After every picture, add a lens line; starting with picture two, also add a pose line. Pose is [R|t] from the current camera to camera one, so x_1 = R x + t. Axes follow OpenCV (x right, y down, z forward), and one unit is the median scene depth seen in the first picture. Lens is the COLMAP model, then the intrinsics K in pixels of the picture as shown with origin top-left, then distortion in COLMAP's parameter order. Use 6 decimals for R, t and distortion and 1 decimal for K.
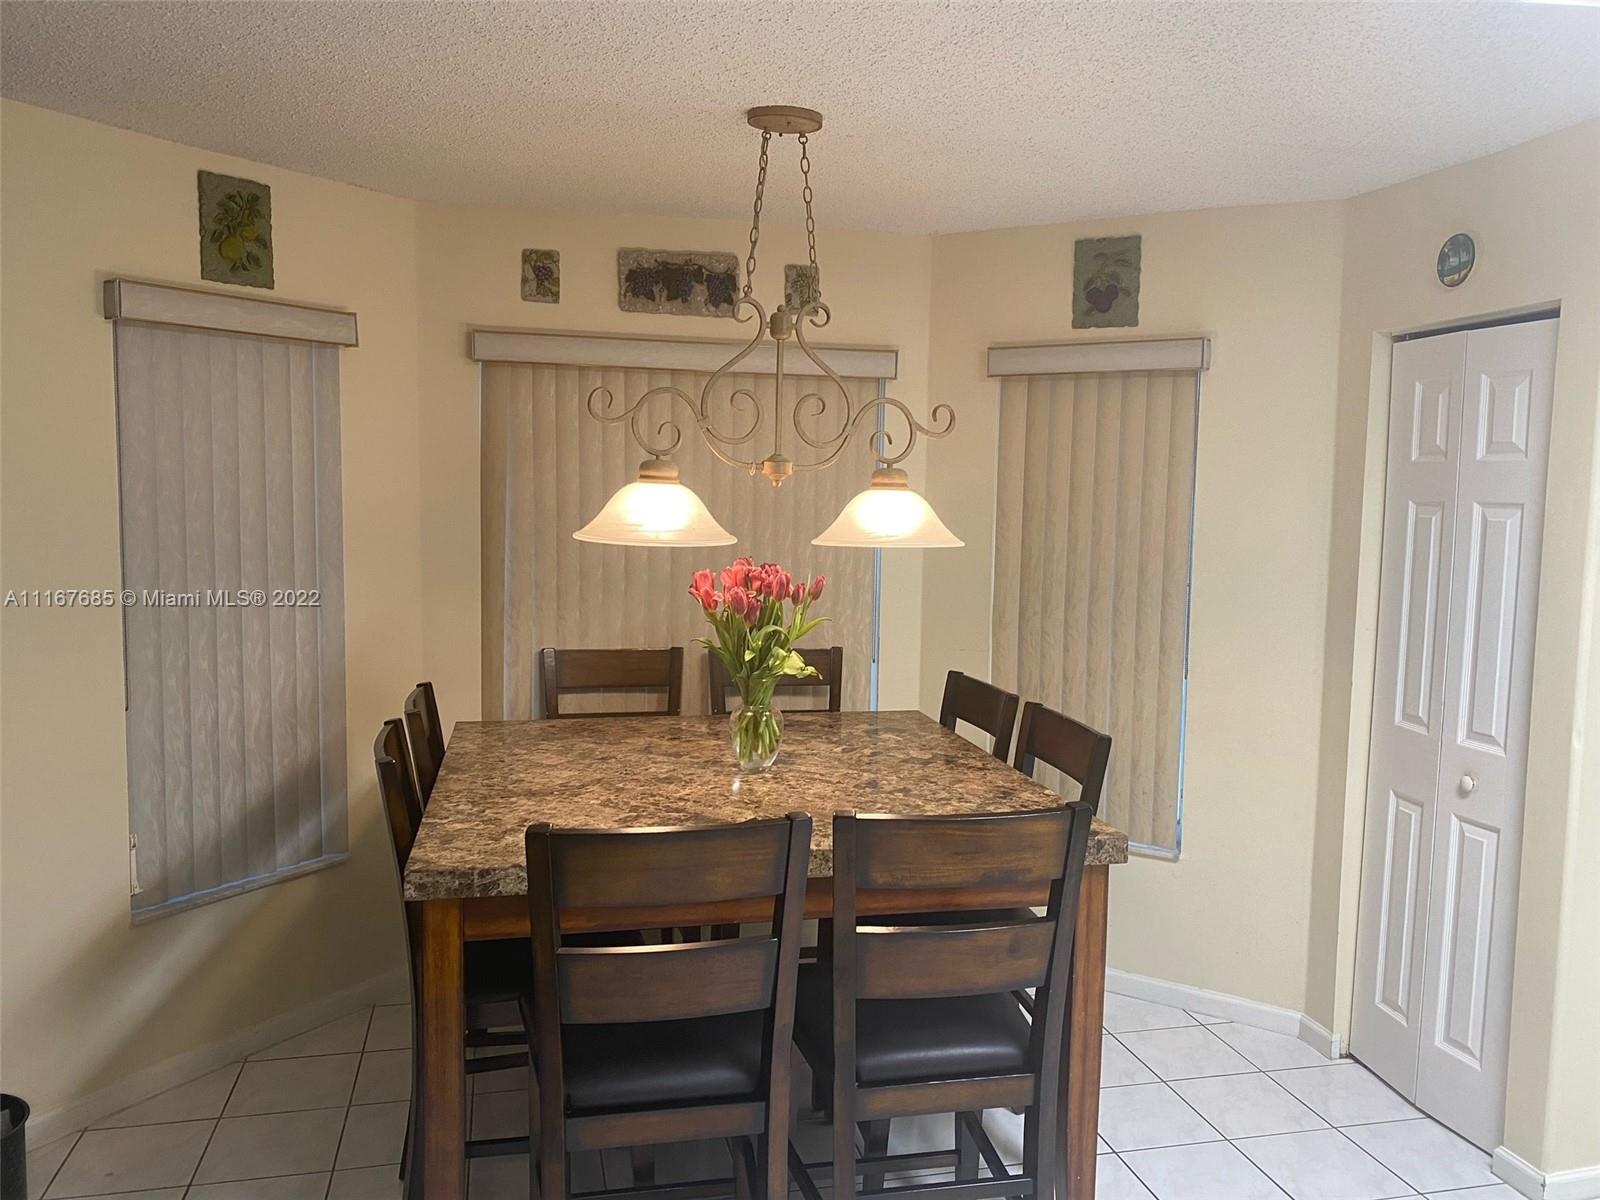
lens RADIAL K [[1239.0, 0, 800.0], [0, 1239.0, 600.0], [0, 0, 1]] dist [0.131784, -0.237588]
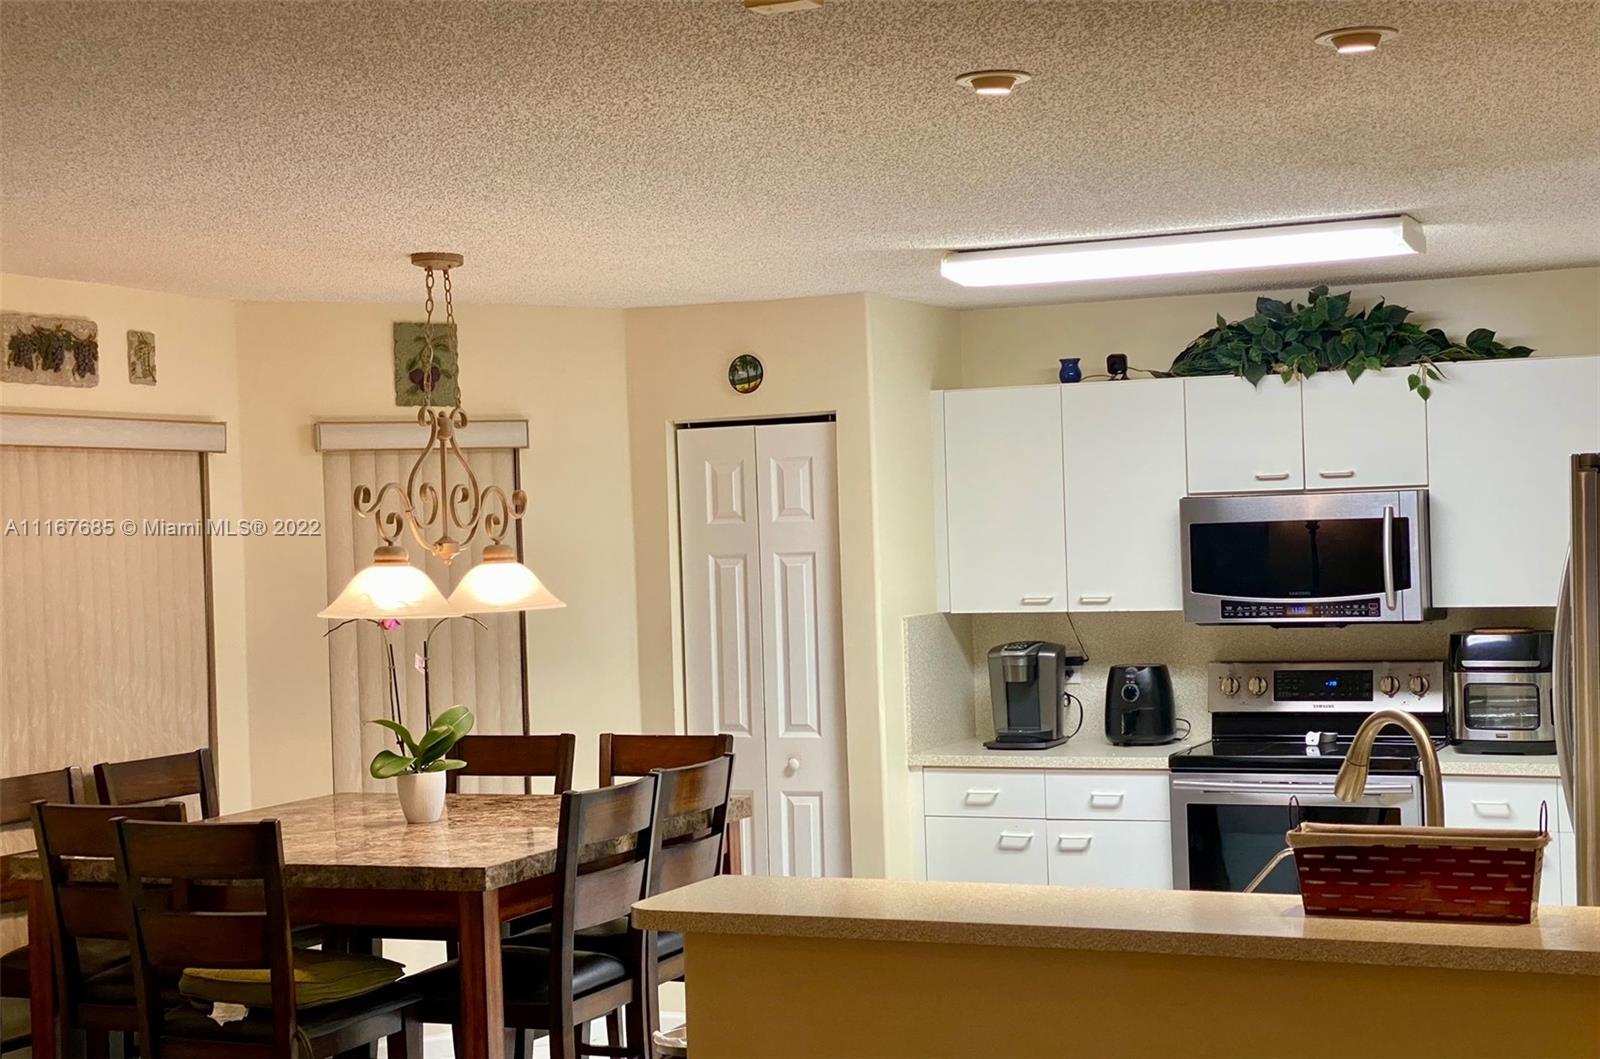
lens RADIAL K [[2369.9, 0, 800.0], [0, 2369.9, 529.5], [0, 0, 1]] dist [0.041136, 0.069374]
pose [[0.592999, -0.038717, 0.804272, -1.337308], [0.119040, 0.992083, -0.040012, 0.001234], [-0.796355, 0.119468, 0.592913, -0.468268]]
